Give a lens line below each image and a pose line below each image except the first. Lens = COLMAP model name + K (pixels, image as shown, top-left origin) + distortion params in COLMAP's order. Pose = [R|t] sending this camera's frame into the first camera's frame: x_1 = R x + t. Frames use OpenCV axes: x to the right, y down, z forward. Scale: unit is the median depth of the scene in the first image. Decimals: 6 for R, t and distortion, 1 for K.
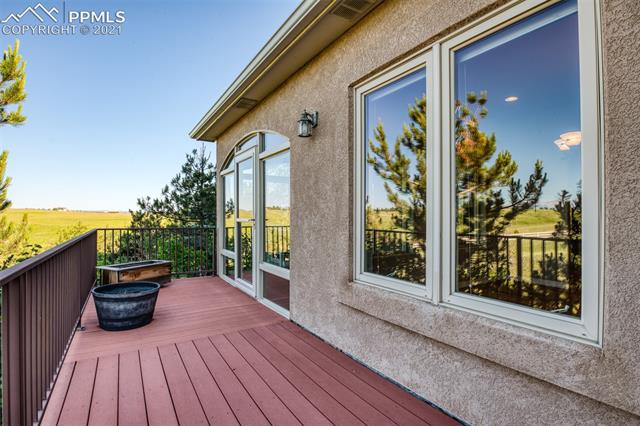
lens RADIAL K [[313.3, 0, 316.2], [0, 313.3, 214.3], [0, 0, 1]] dist [-0.033427, -0.000114]
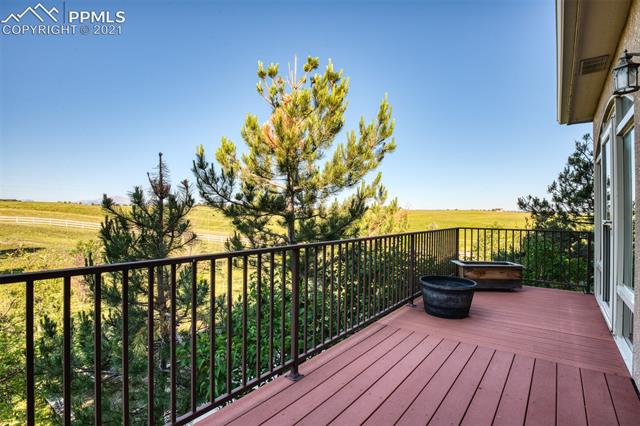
lens RADIAL K [[313.3, 0, 316.2], [0, 313.3, 214.3], [0, 0, 1]] dist [-0.033427, -0.000114]
pose [[0.341177, -0.002748, -0.939995, 0.239182], [0.002017, 0.999996, -0.002191, 0.000282], [0.939997, -0.001149, 0.341181, 0.151296]]
